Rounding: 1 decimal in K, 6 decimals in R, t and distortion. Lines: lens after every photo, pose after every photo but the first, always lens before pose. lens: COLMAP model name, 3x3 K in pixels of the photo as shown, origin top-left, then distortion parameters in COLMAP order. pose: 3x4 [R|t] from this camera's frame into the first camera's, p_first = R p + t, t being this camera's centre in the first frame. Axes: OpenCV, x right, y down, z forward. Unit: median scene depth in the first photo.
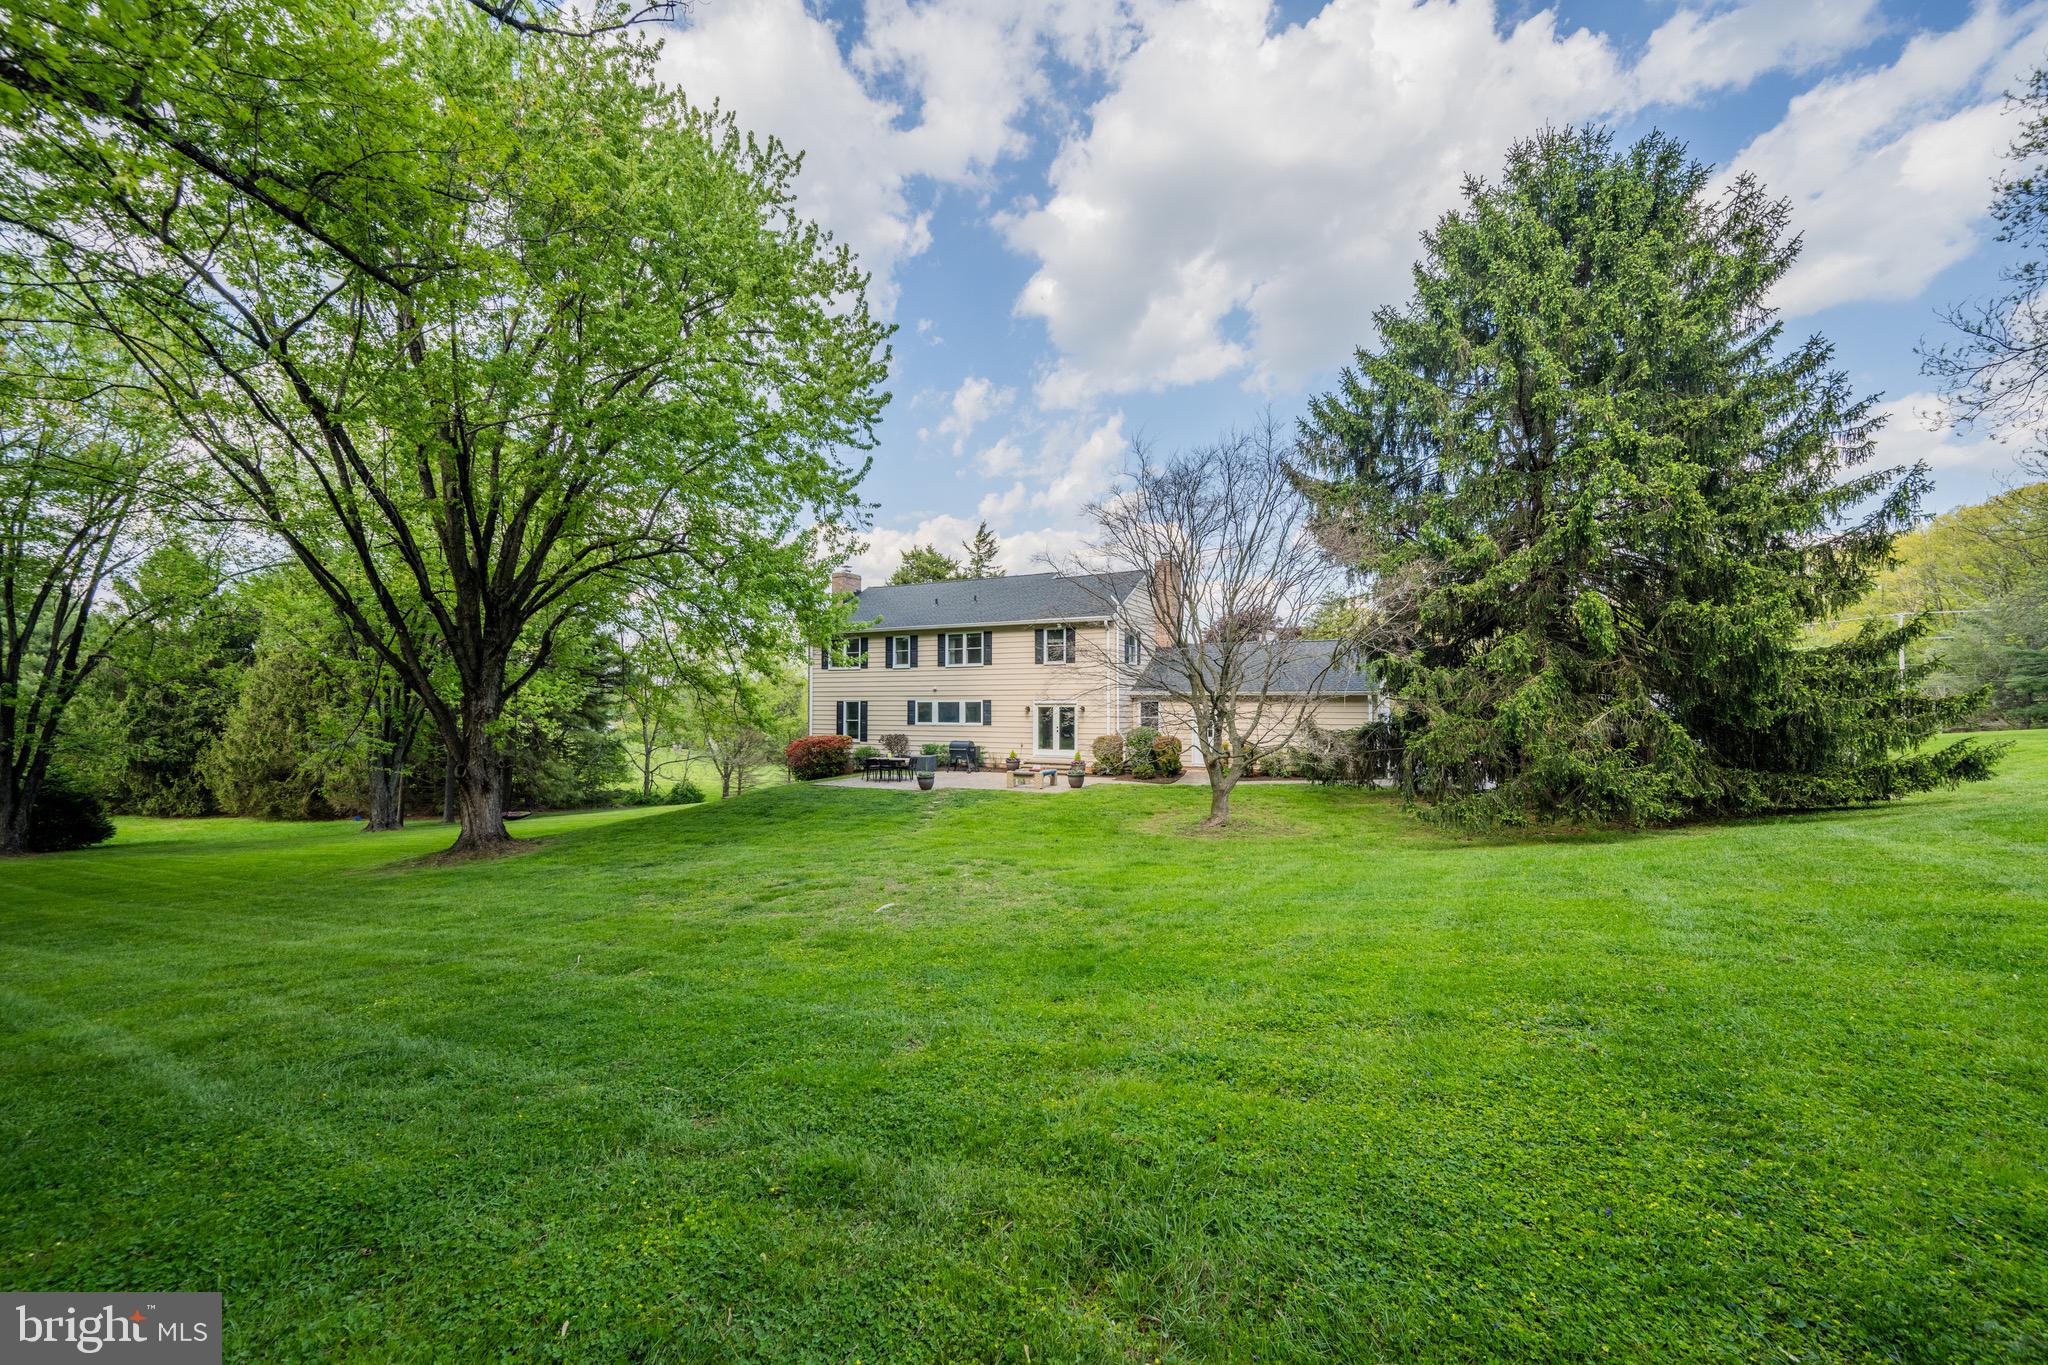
lens RADIAL K [[820.5, 0, 1024.9], [0, 820.5, 690.0], [0, 0, 1]] dist [0.000384, 0.000121]
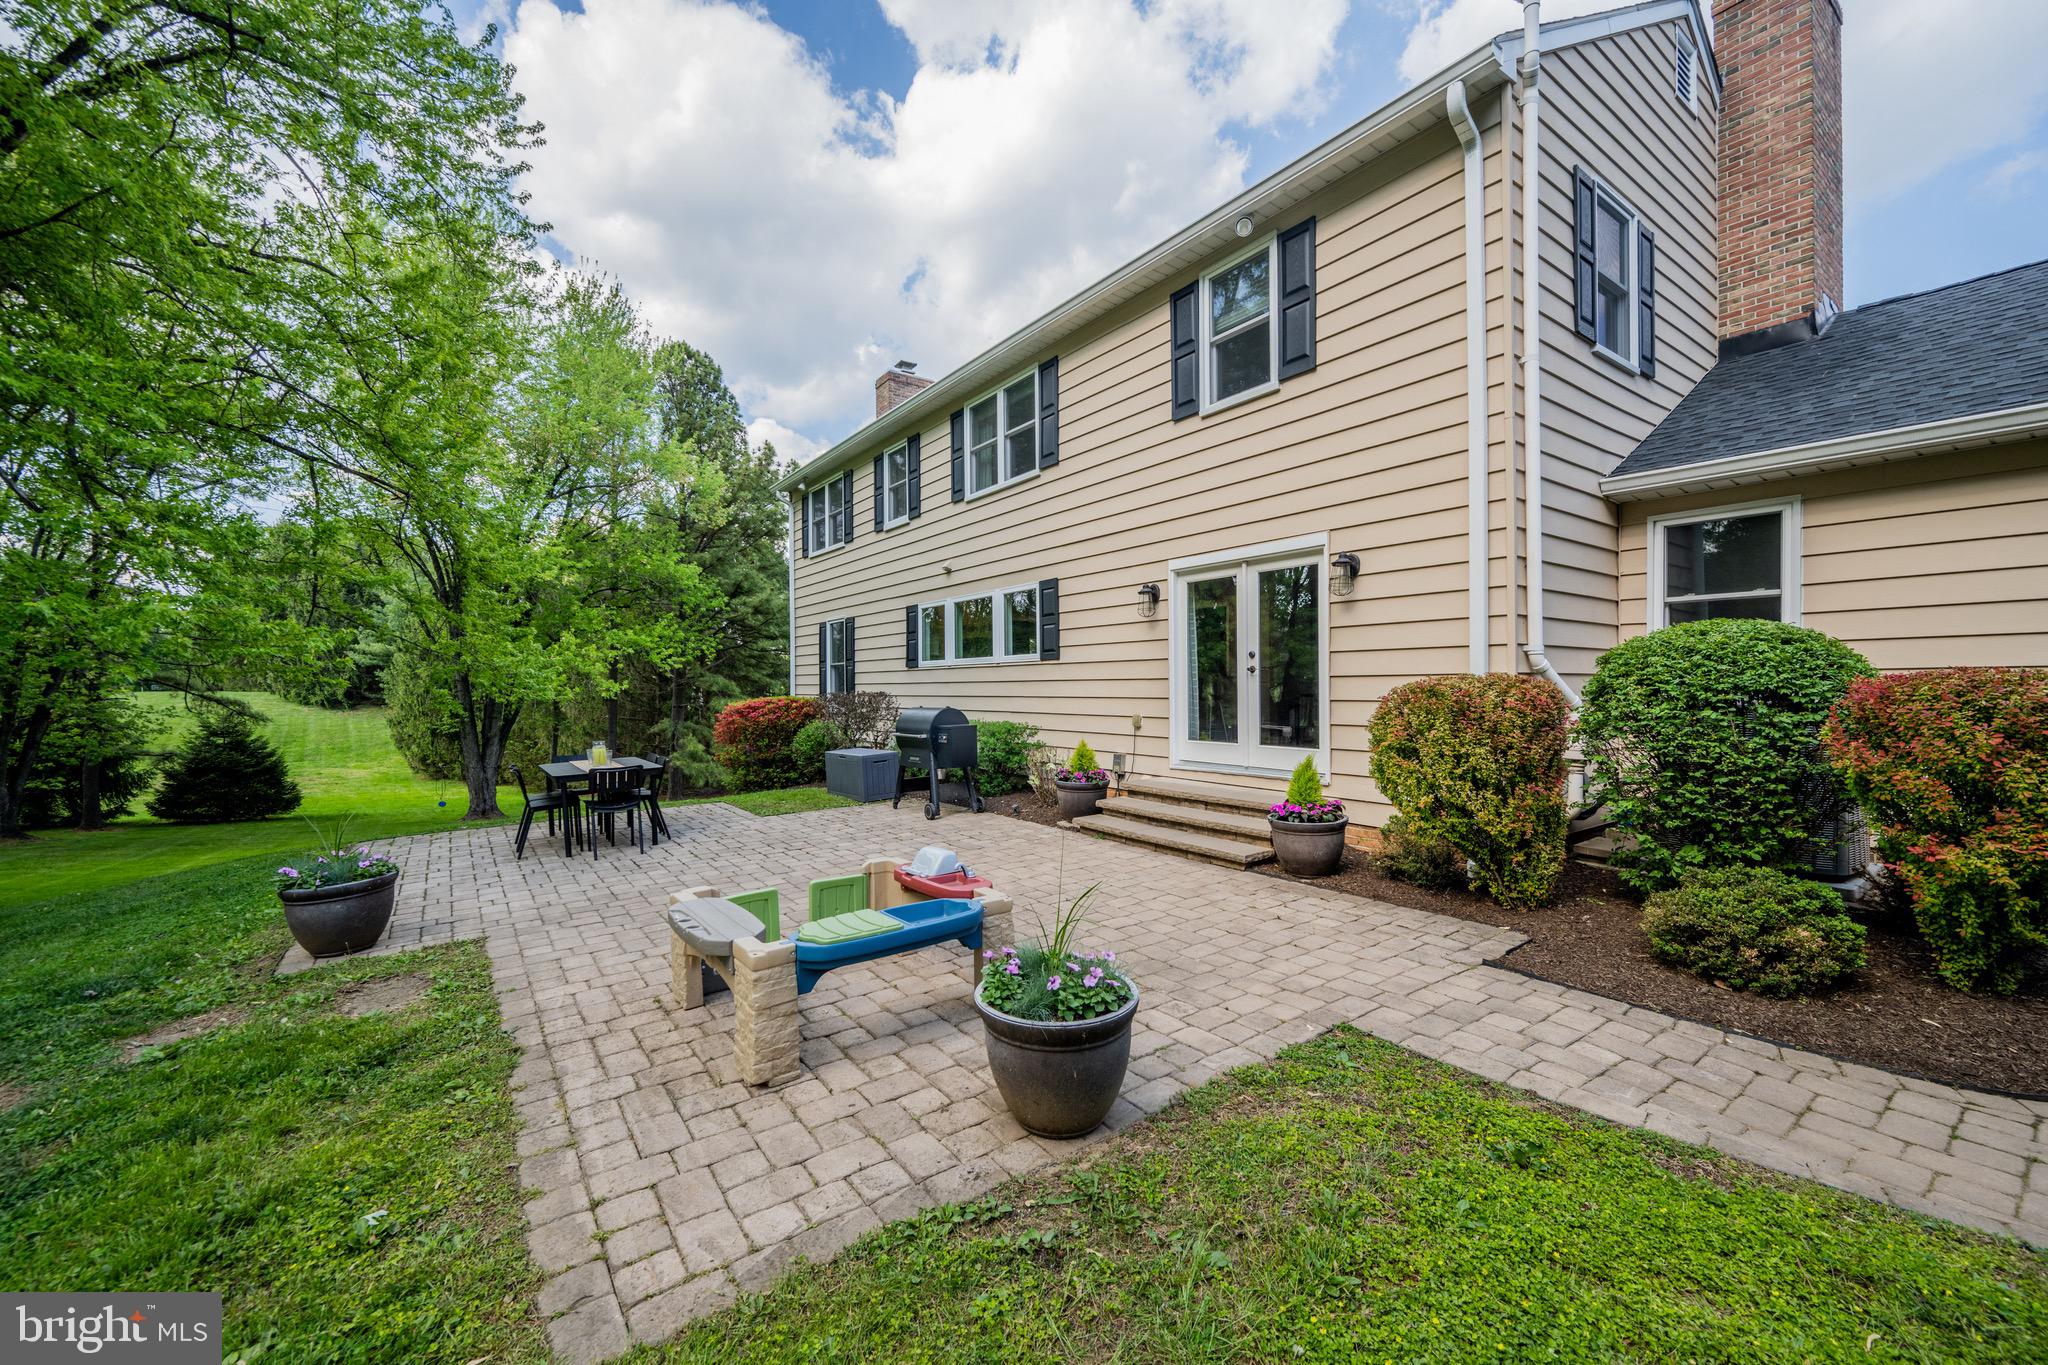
lens RADIAL K [[820.5, 0, 1022.8], [0, 820.5, 684.4], [0, 0, 1]] dist [0.000384, 0.000121]
pose [[0.894751, -0.005549, -0.446530, 0.084831], [0.010021, 0.999920, 0.007654, 0.049531], [0.446452, -0.011323, 0.894736, 0.715890]]
